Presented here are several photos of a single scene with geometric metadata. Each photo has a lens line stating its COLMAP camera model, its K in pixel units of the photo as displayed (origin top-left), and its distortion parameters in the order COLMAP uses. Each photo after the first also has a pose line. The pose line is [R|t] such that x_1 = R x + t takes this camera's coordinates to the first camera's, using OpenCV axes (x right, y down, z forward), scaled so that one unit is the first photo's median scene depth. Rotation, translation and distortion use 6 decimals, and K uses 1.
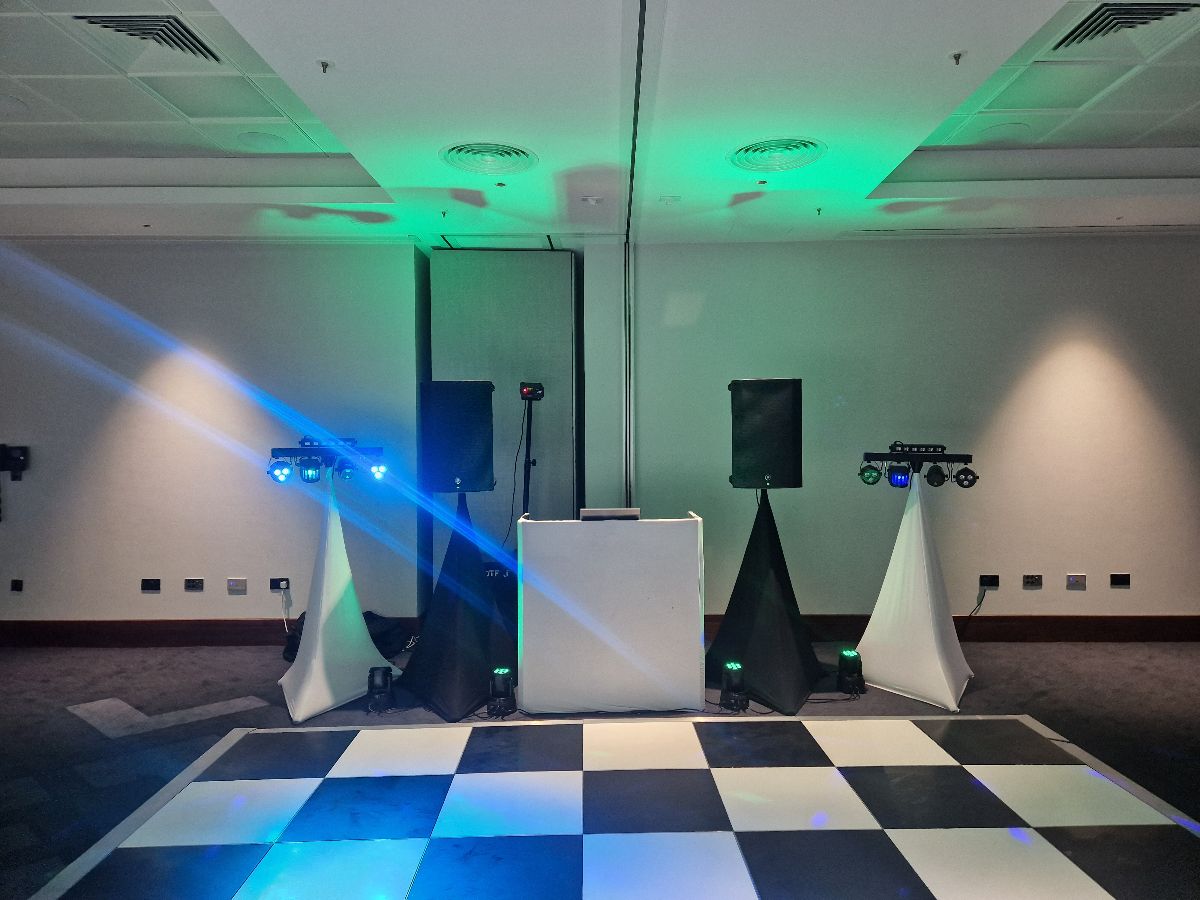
lens RADIAL K [[823.4, 0, 598.1], [0, 823.4, 442.3], [0, 0, 1]] dist [0.141392, -0.085471]
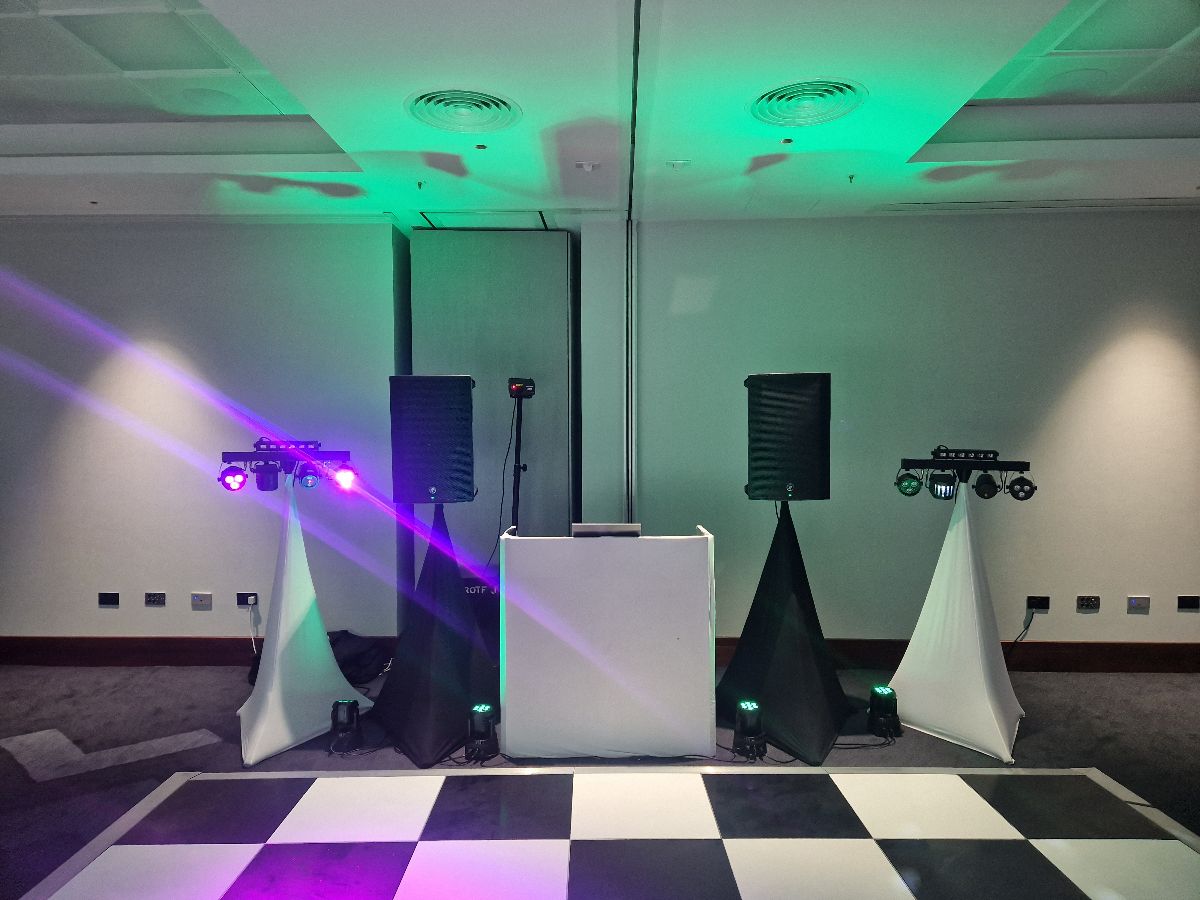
lens RADIAL K [[805.8, 0, 586.3], [0, 805.8, 455.4], [0, 0, 1]] dist [0.119313, -0.080403]
pose [[0.999660, 0.003317, -0.025857, 0.014342], [-0.002822, 0.999812, 0.019185, -0.006692], [0.025915, -0.019106, 0.999482, 0.147779]]
